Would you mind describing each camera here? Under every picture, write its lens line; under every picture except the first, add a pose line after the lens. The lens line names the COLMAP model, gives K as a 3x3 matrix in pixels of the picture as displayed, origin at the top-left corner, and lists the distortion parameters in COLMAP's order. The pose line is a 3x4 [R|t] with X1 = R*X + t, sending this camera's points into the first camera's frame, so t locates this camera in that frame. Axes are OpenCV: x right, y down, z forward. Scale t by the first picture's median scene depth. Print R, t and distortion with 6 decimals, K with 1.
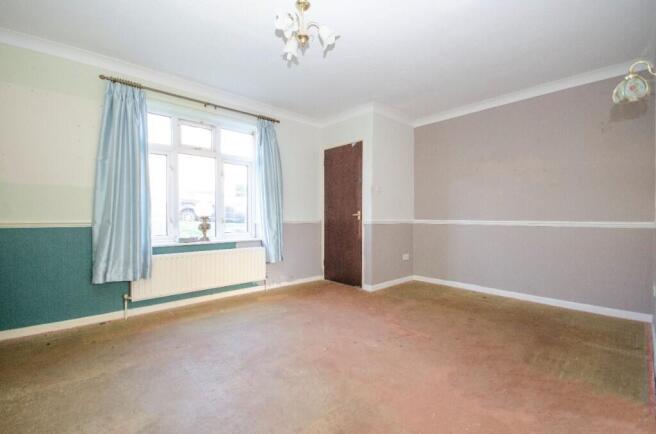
lens RADIAL K [[290.5, 0, 327.7], [0, 290.5, 216.7], [0, 0, 1]] dist [0.000106, 0.000008]
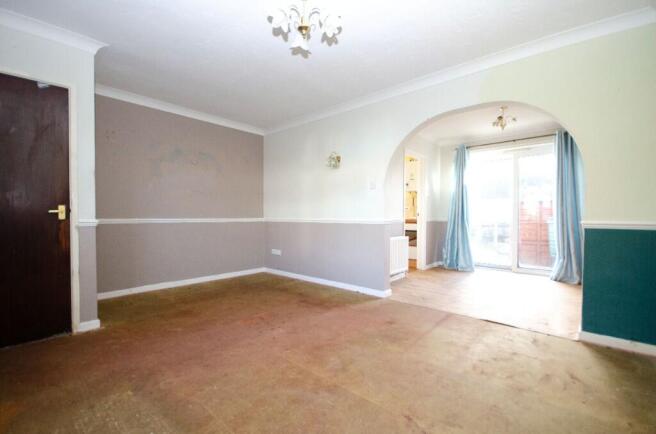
lens RADIAL K [[290.5, 0, 329.4], [0, 290.5, 217.2], [0, 0, 1]] dist [0.000106, 0.000008]
pose [[-0.108952, -0.006642, 0.994025, -0.553037], [-0.003721, 0.999973, 0.006274, -0.000602], [-0.994040, -0.003015, -0.108974, 0.538543]]
